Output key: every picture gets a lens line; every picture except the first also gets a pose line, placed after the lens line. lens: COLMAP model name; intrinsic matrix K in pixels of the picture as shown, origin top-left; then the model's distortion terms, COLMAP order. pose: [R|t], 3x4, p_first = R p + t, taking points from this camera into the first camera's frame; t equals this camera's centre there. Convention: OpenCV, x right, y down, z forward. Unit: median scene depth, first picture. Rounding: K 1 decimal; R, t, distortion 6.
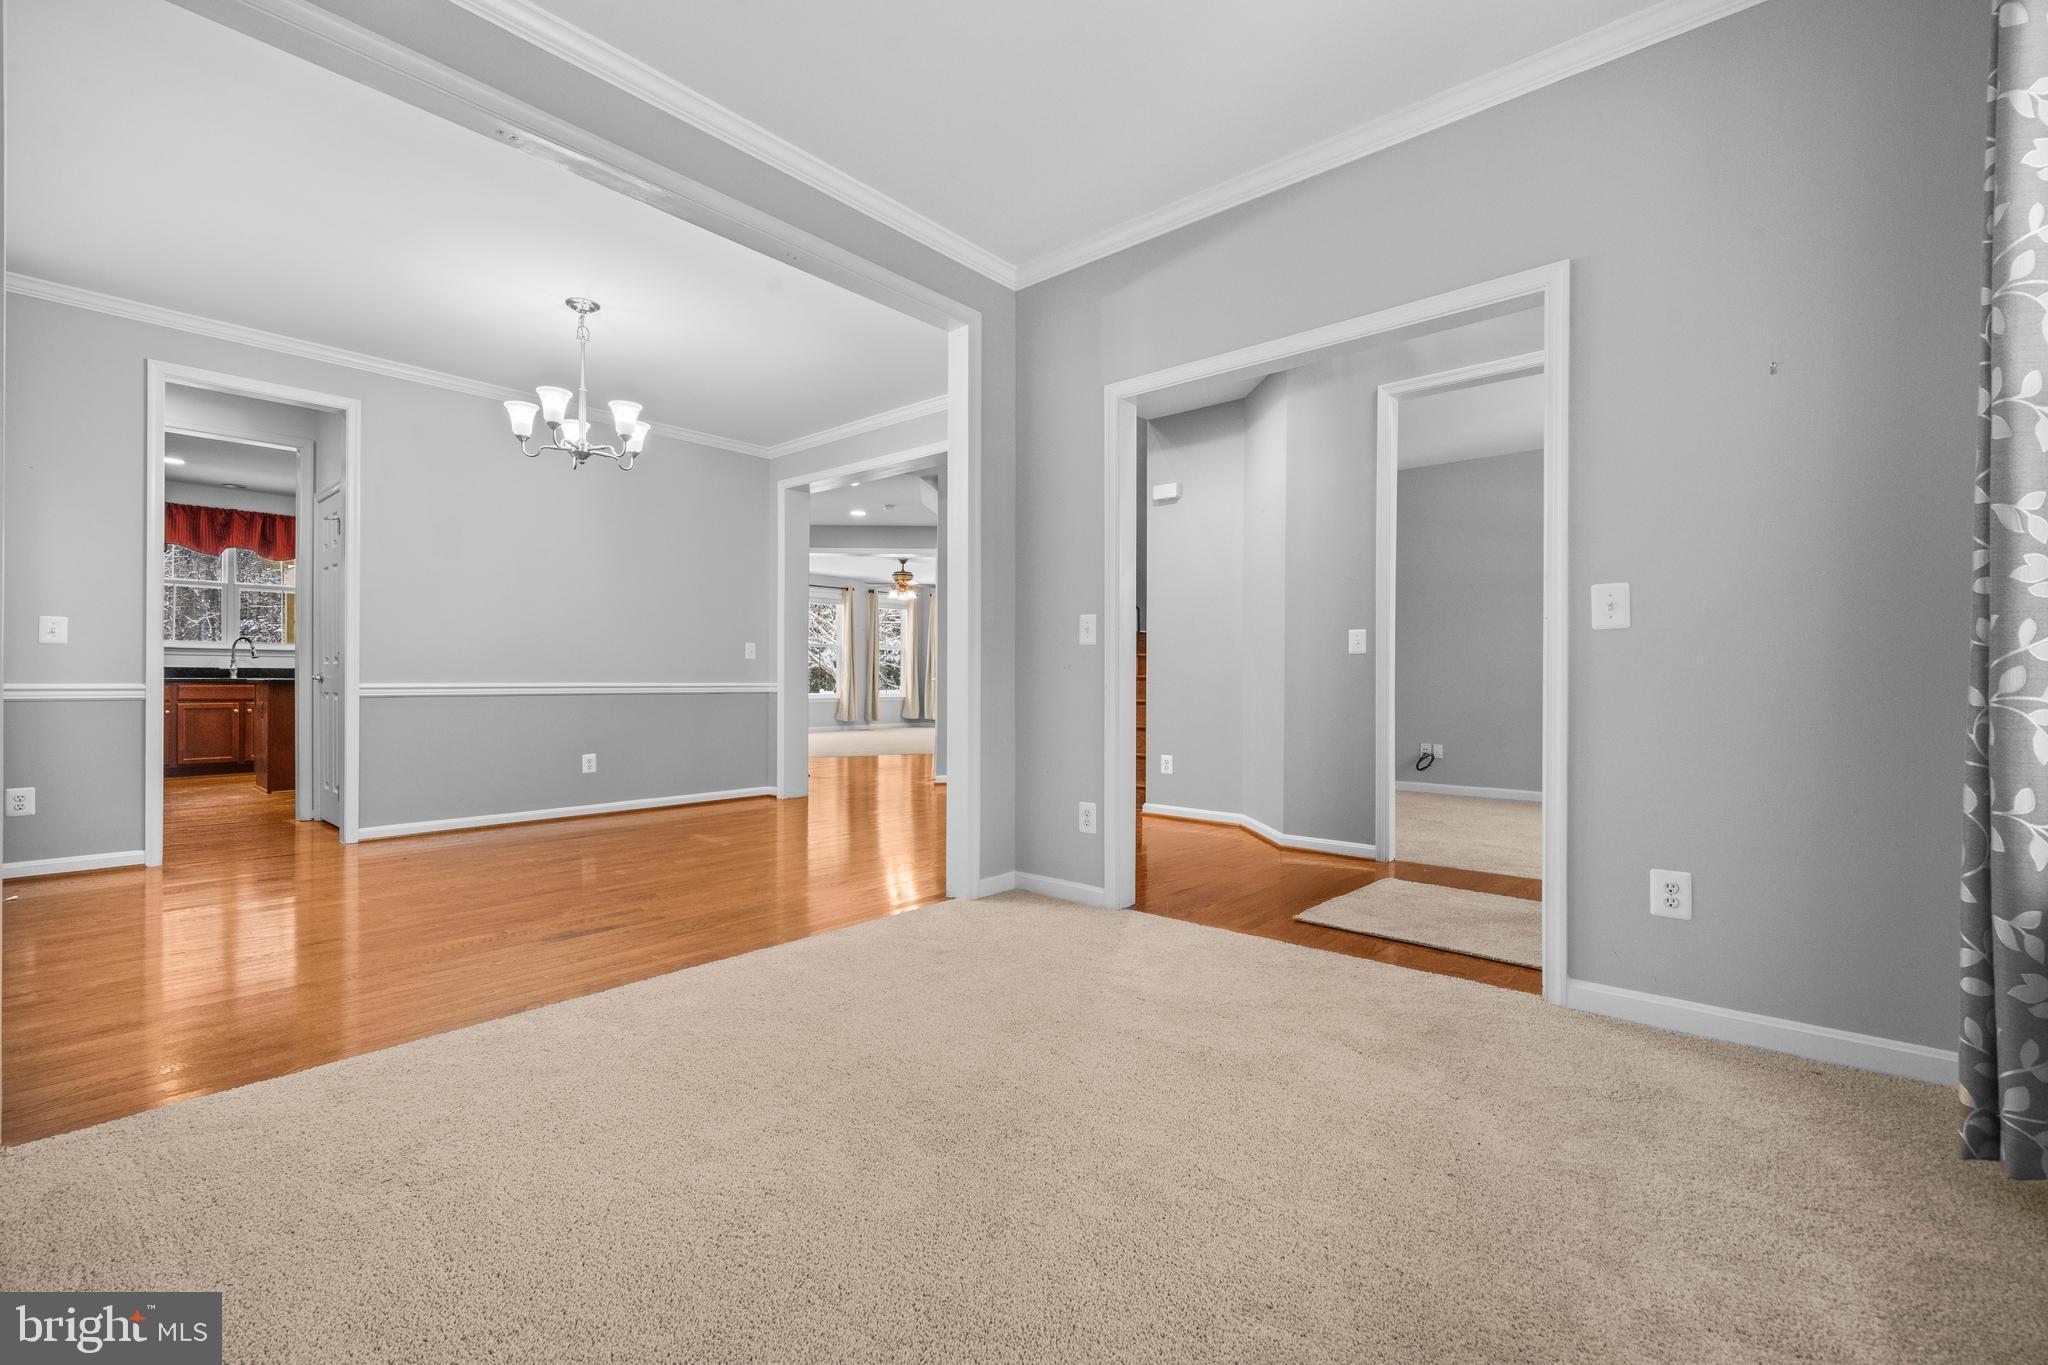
lens RADIAL K [[869.4, 0, 989.8], [0, 869.4, 679.3], [0, 0, 1]] dist [0.001045, 0.000290]
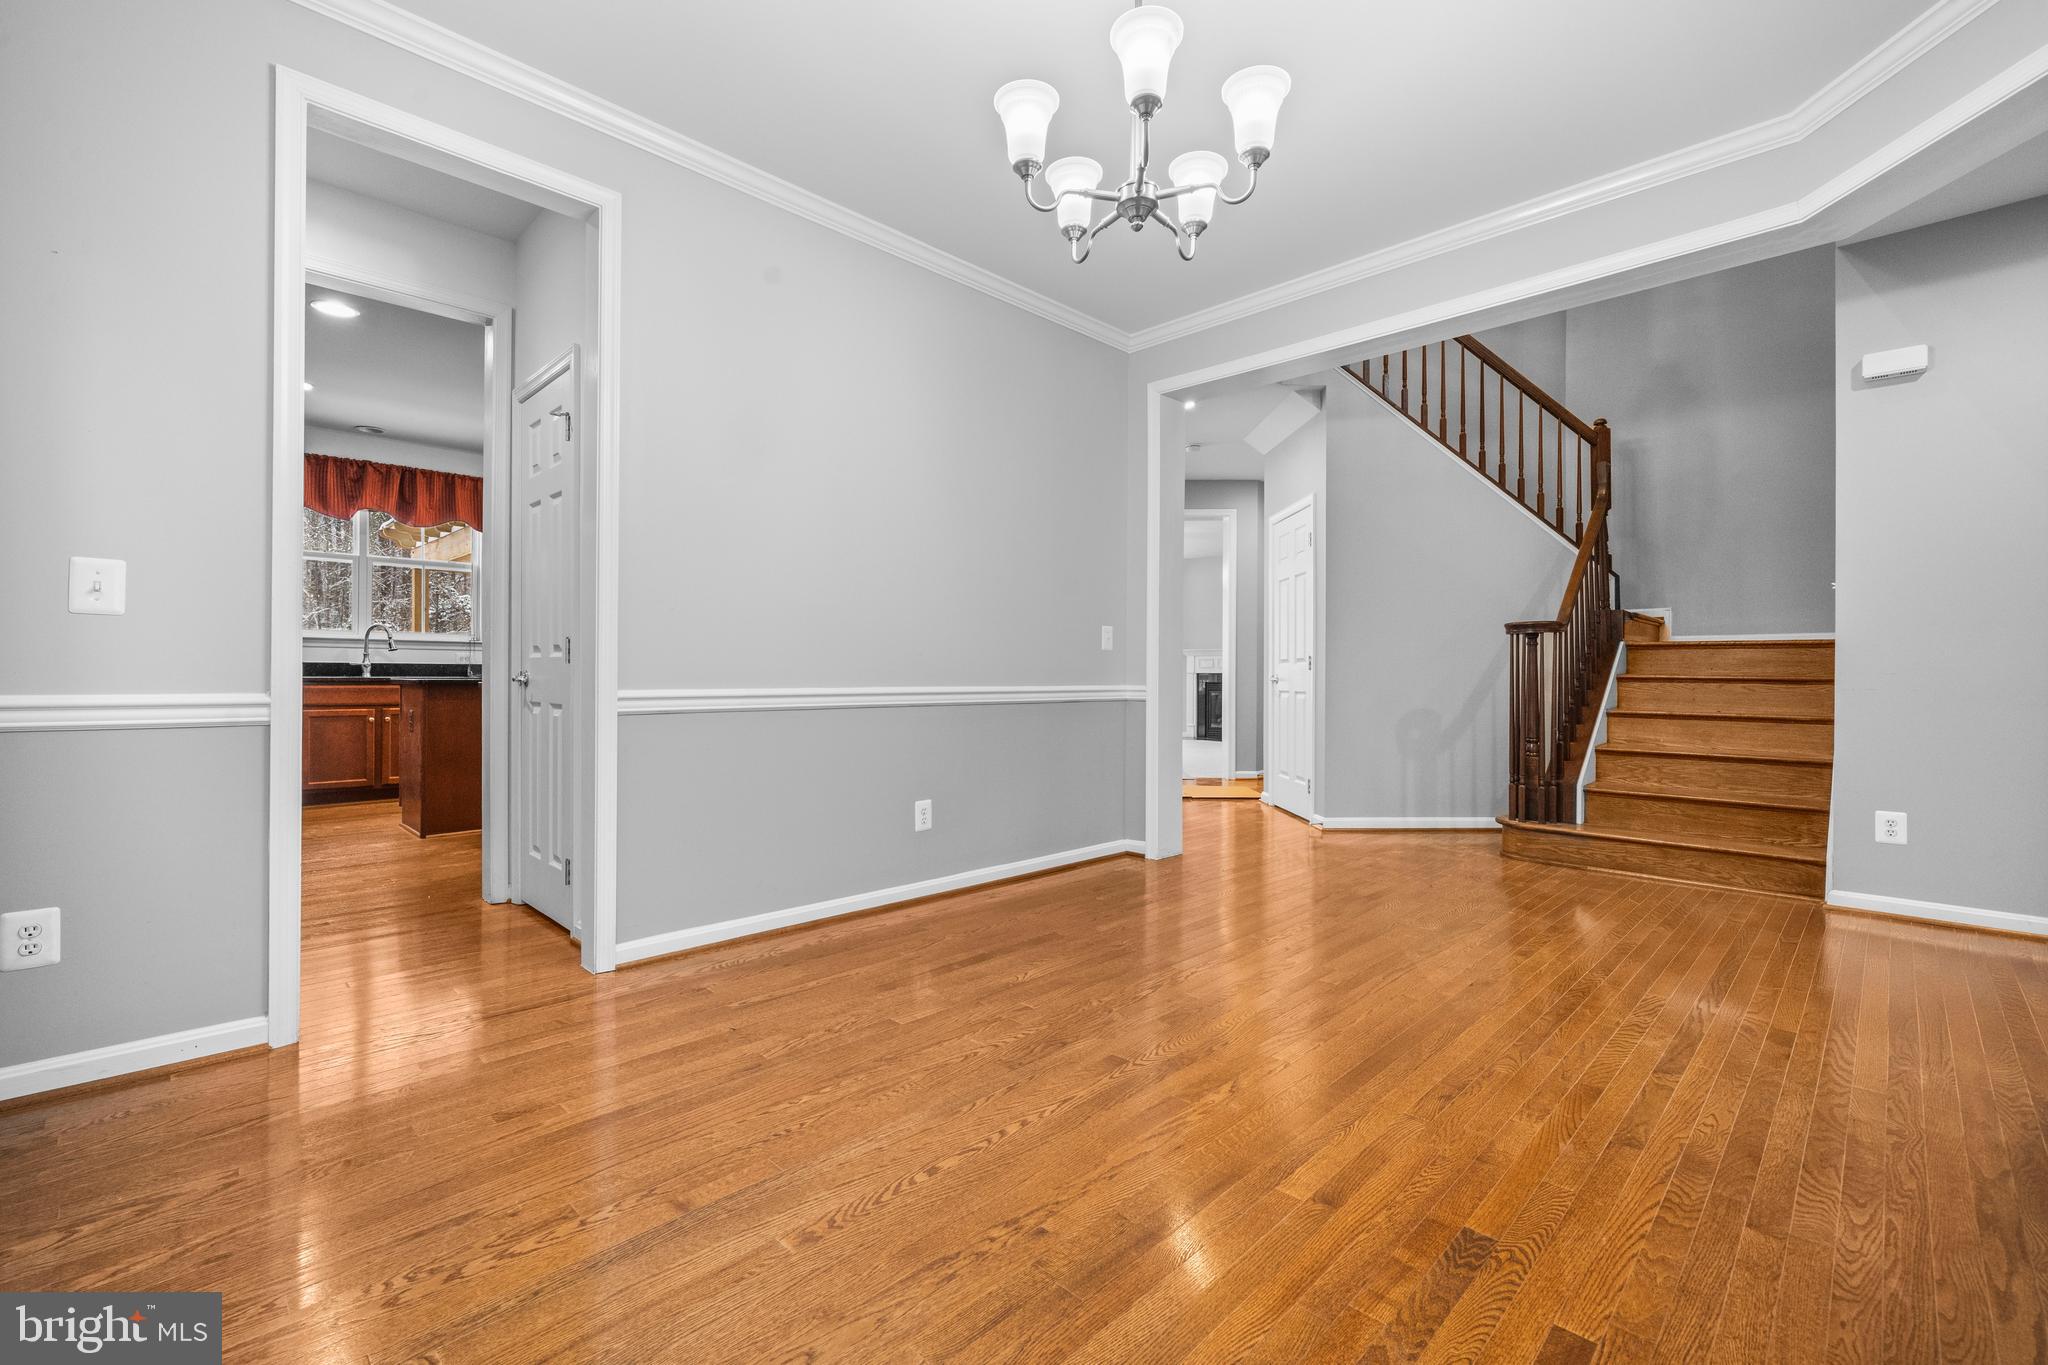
lens RADIAL K [[875.5, 0, 989.3], [0, 875.5, 673.3], [0, 0, 1]] dist [-0.000383, -0.000032]
pose [[0.997311, 0.000729, -0.073279, -0.318799], [-0.000888, 0.999997, -0.002136, -0.003884], [0.073277, 0.002195, 0.997309, 0.323282]]
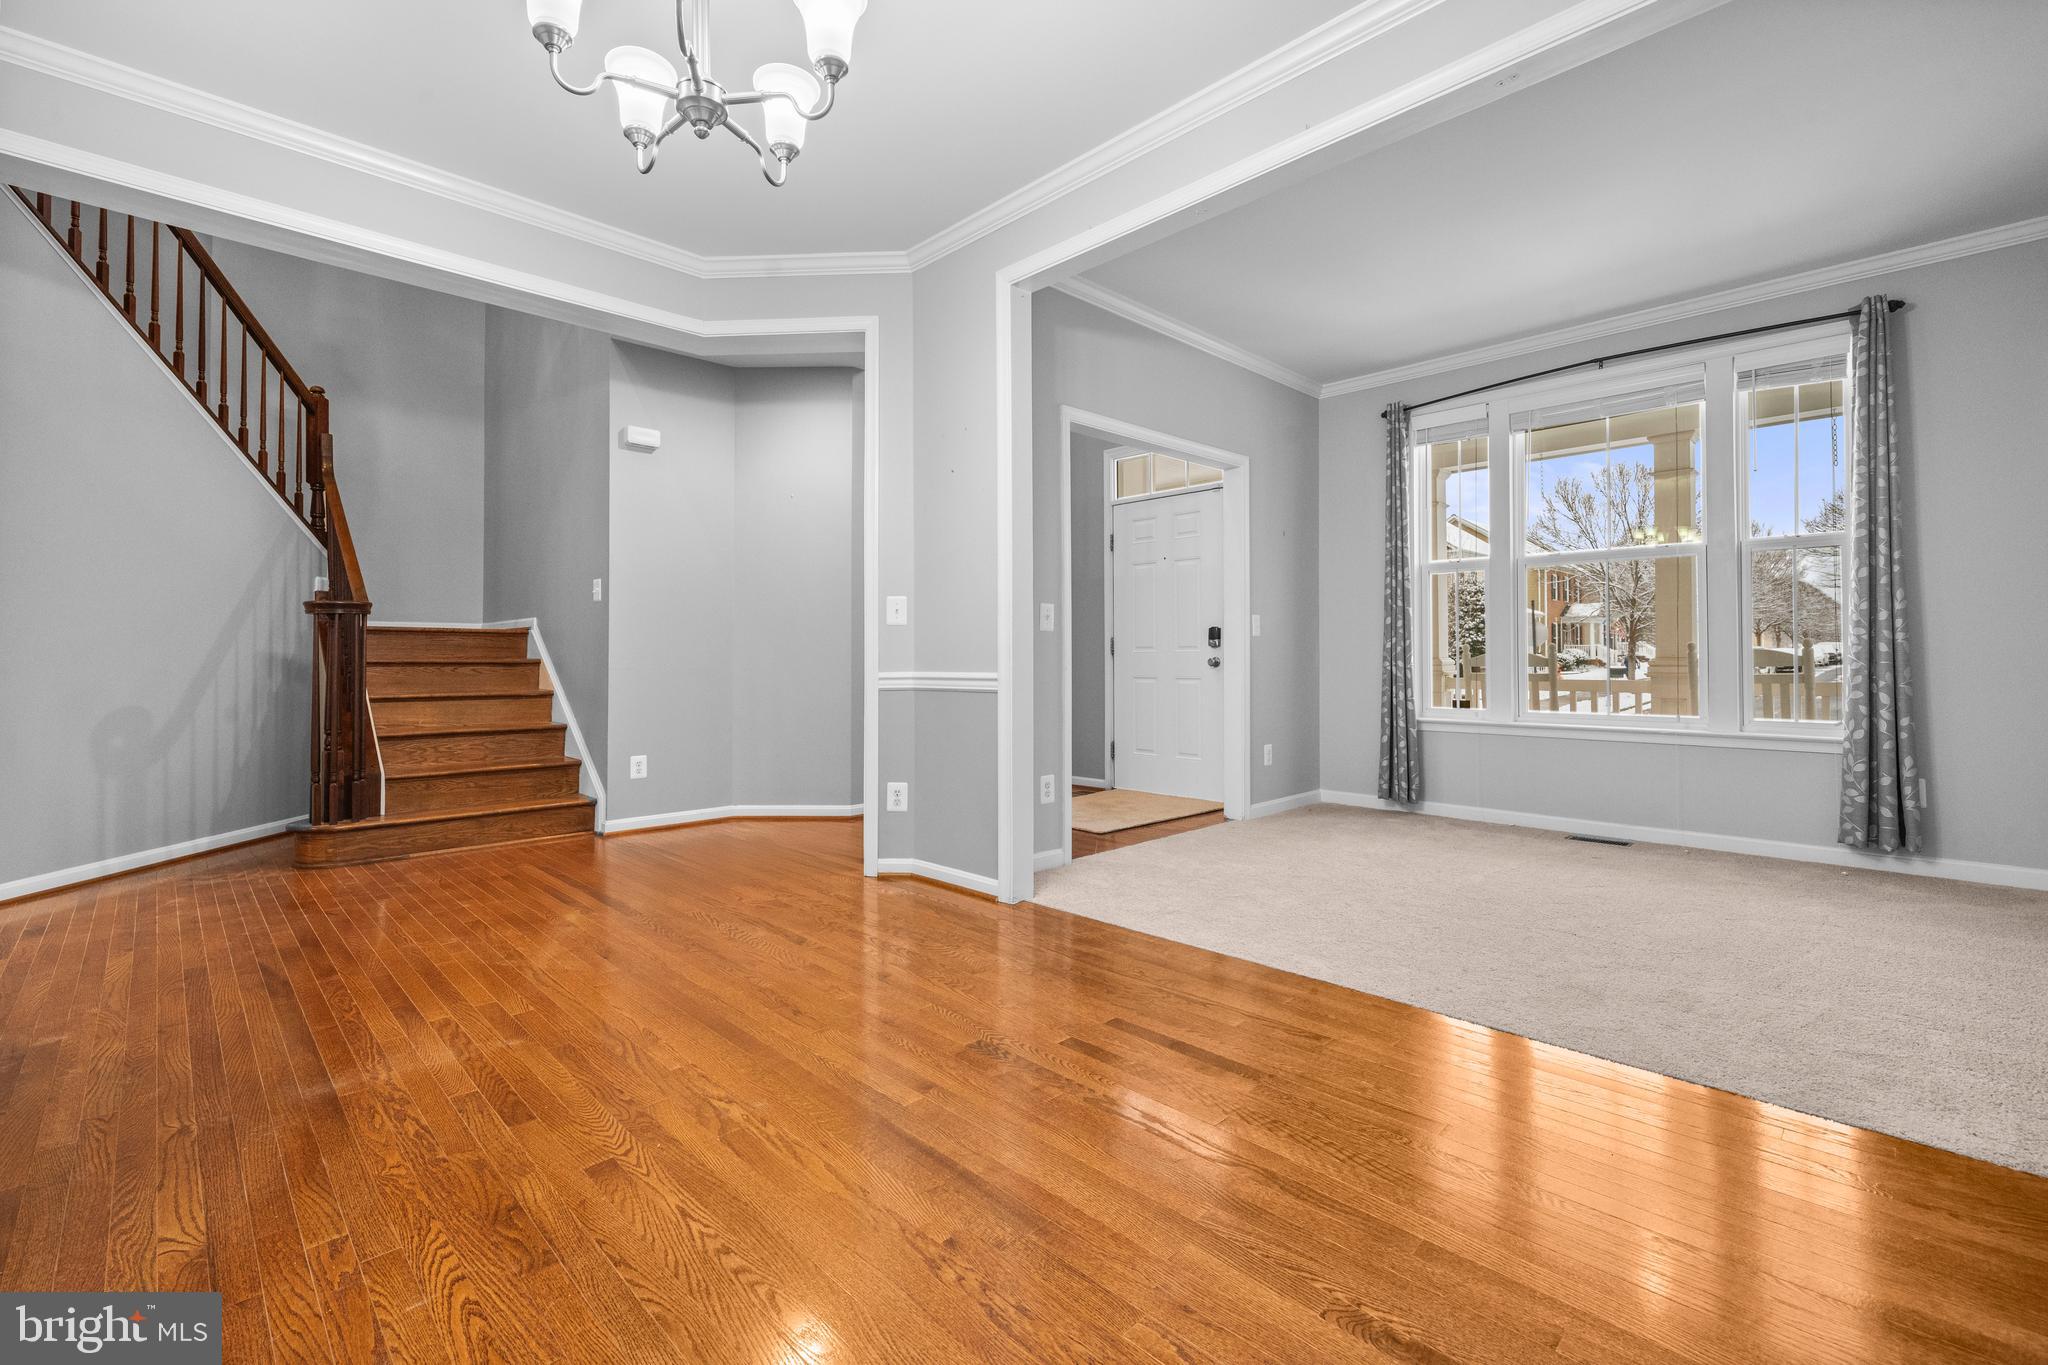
lens RADIAL K [[883.8, 0, 1024.2], [0, 883.8, 639.9], [0, 0, 1]] dist [-0.000574, 0.000070]
pose [[0.062927, 0.018127, 0.997854, -0.538398], [0.004967, 0.999817, -0.018476, -0.004306], [-0.998006, 0.006119, 0.062825, 0.515547]]
